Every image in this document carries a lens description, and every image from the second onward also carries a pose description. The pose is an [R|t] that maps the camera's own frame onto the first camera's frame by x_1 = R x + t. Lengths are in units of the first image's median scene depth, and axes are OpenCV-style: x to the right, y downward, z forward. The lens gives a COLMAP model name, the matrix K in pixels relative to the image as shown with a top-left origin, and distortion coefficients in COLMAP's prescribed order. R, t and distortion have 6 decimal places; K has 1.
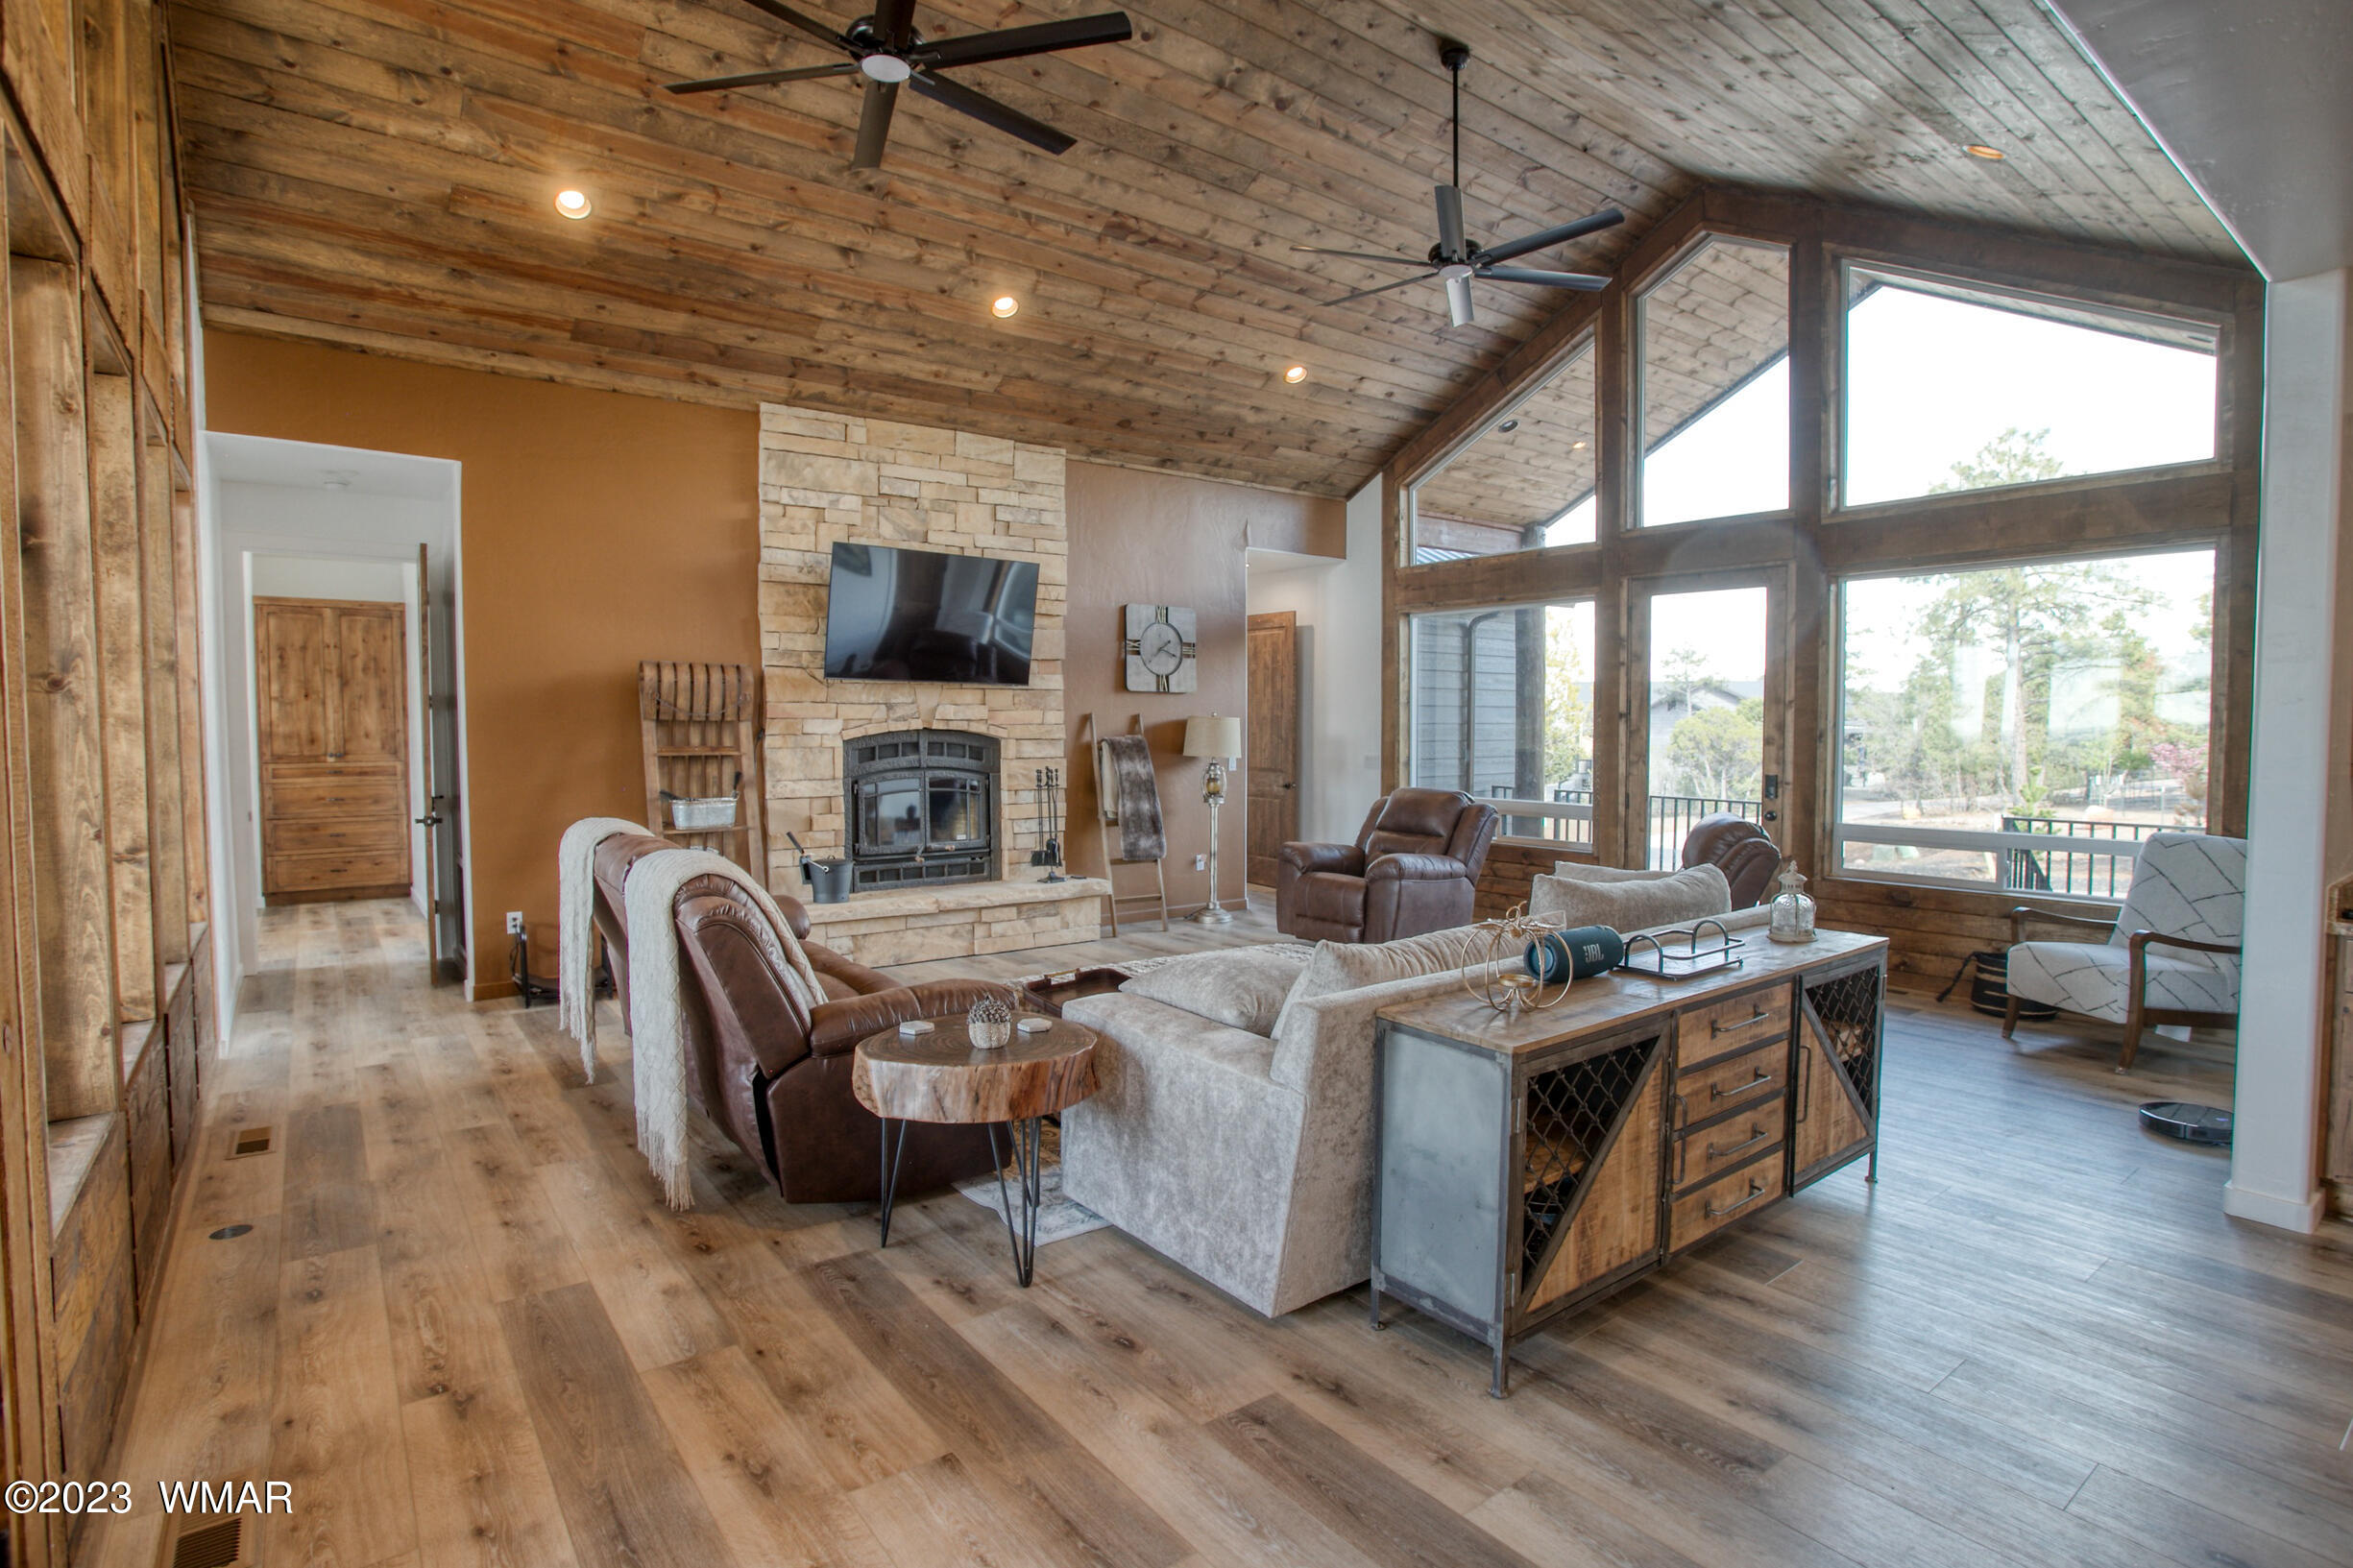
lens RADIAL K [[1139.5, 0, 1186.1], [0, 1139.5, 767.5], [0, 0, 1]] dist [-0.002101, 0.000045]
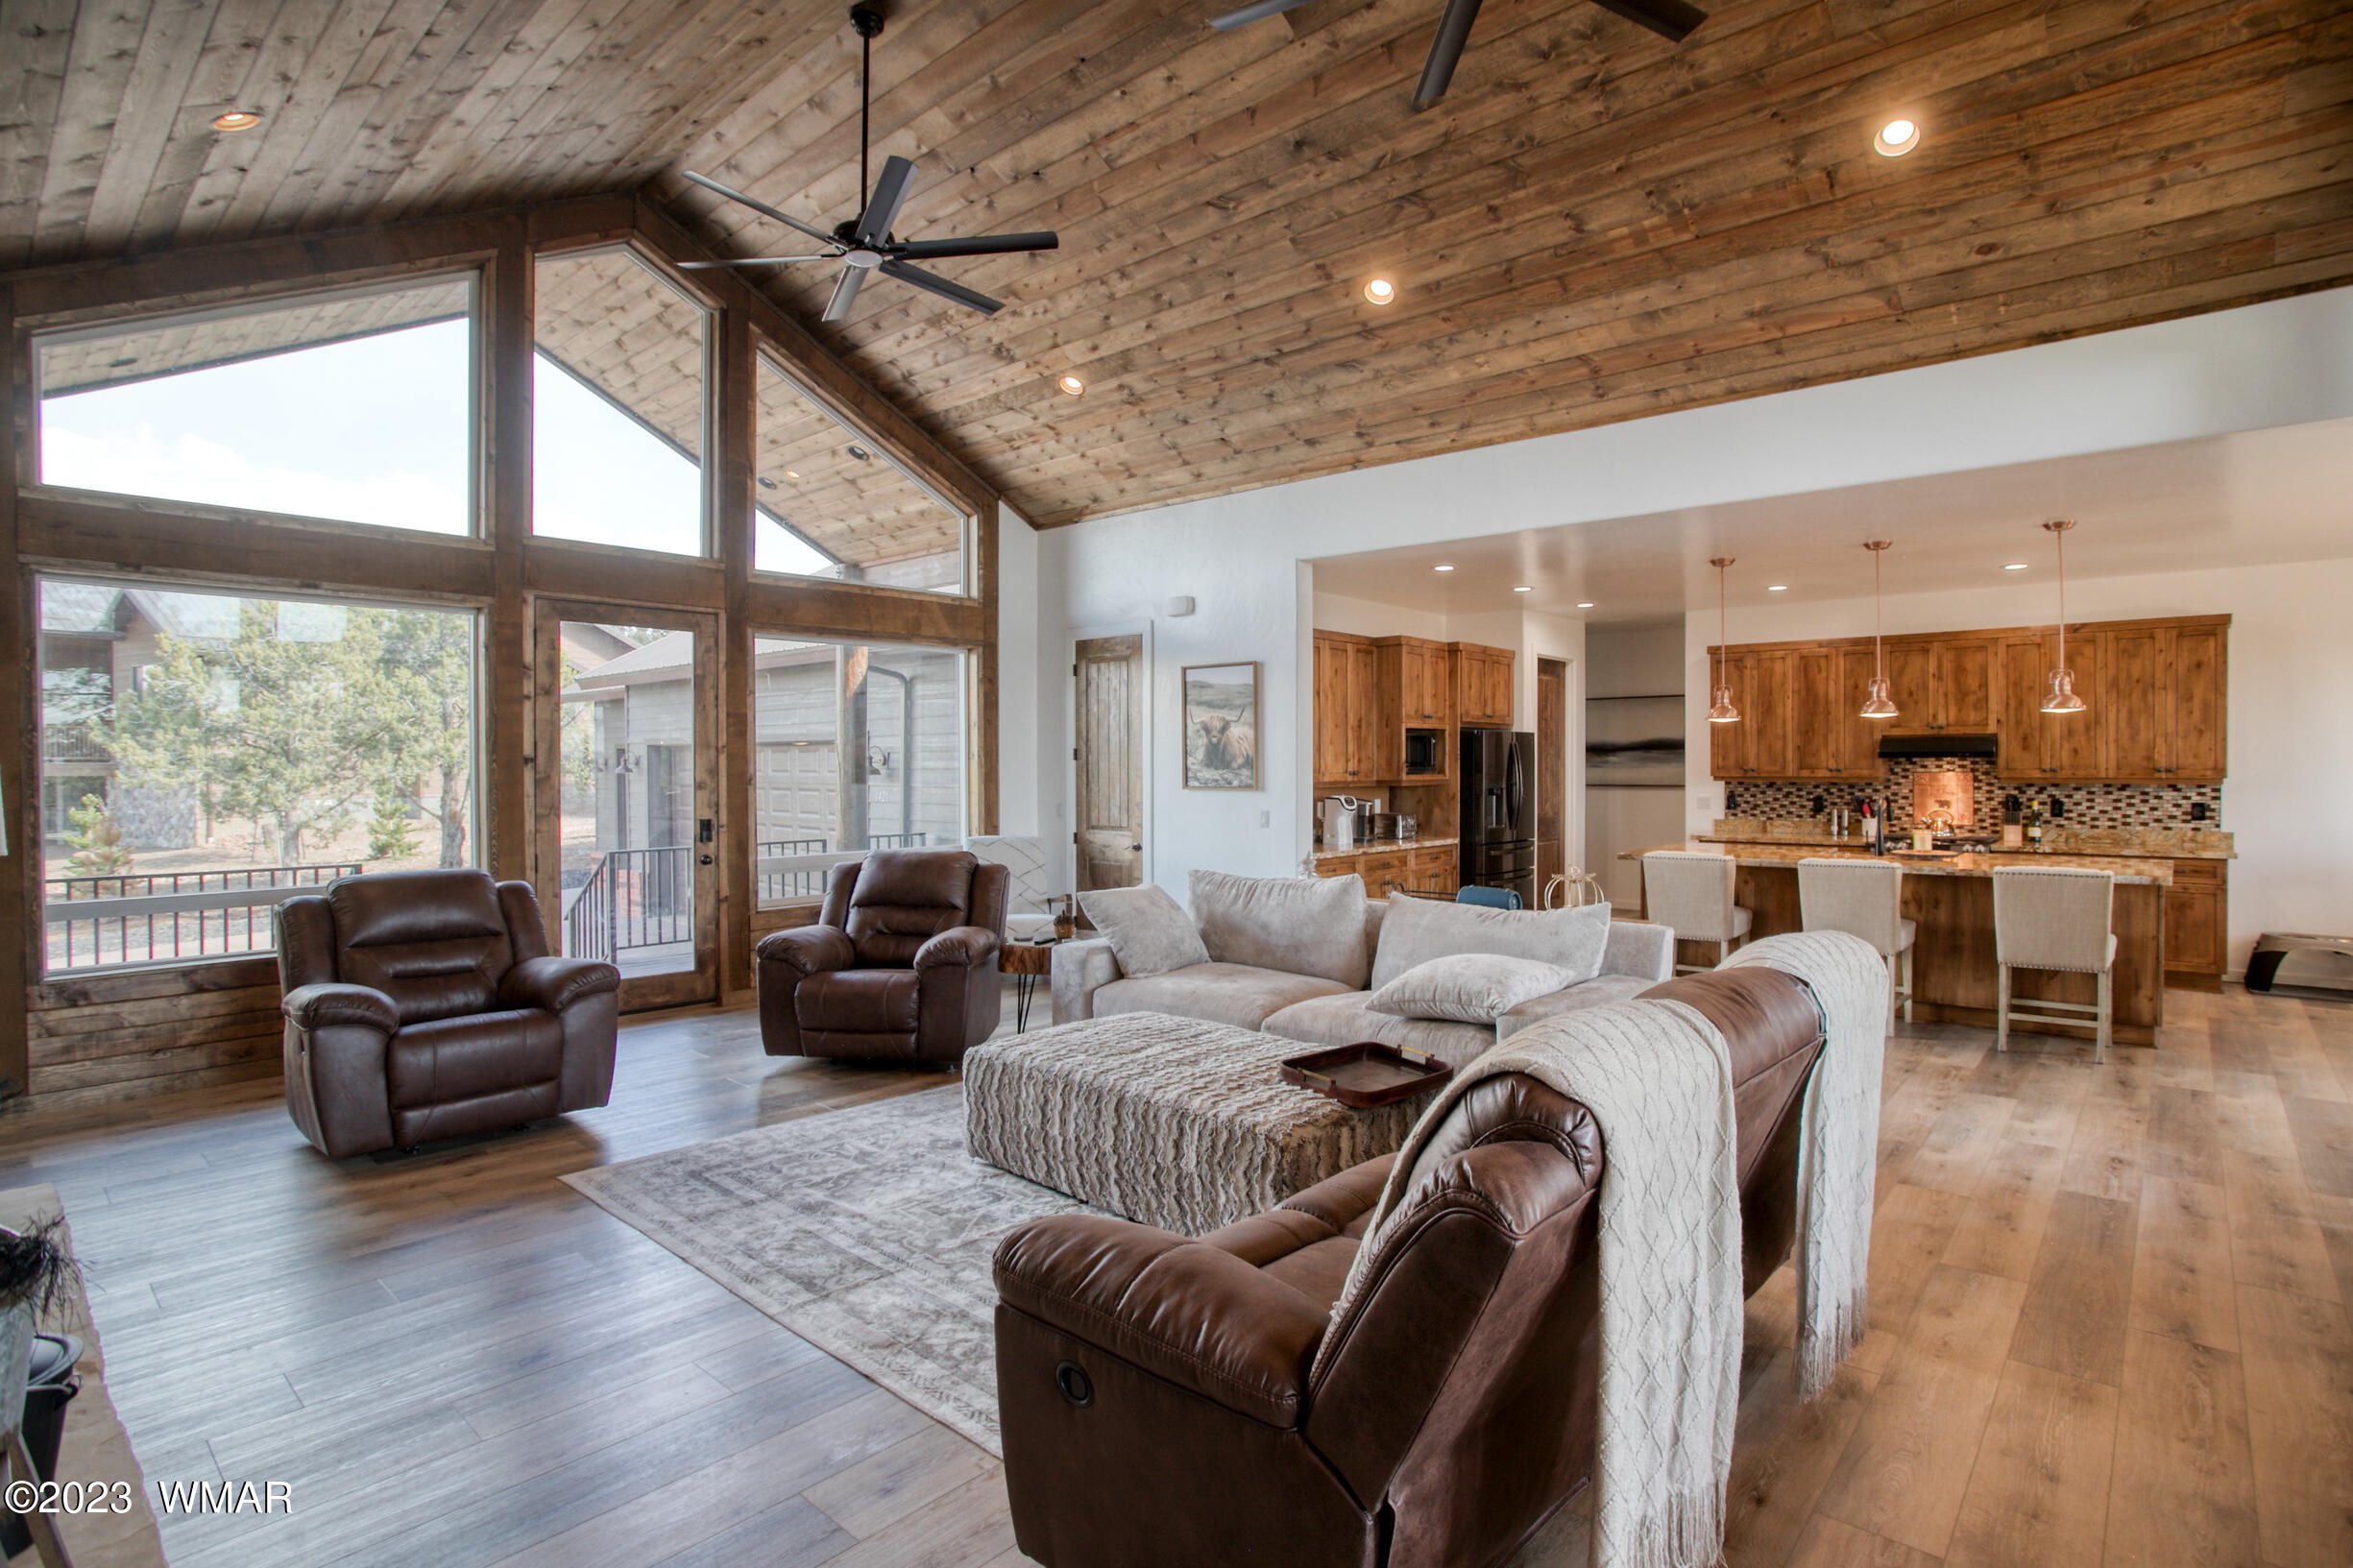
lens RADIAL K [[1139.5, 0, 1186.1], [0, 1139.5, 767.5], [0, 0, 1]] dist [-0.002101, 0.000045]
pose [[-0.187065, -0.004565, 0.982337, -0.564570], [0.044867, 0.998906, 0.013186, -0.033988], [-0.981322, 0.046541, -0.186656, 0.778950]]
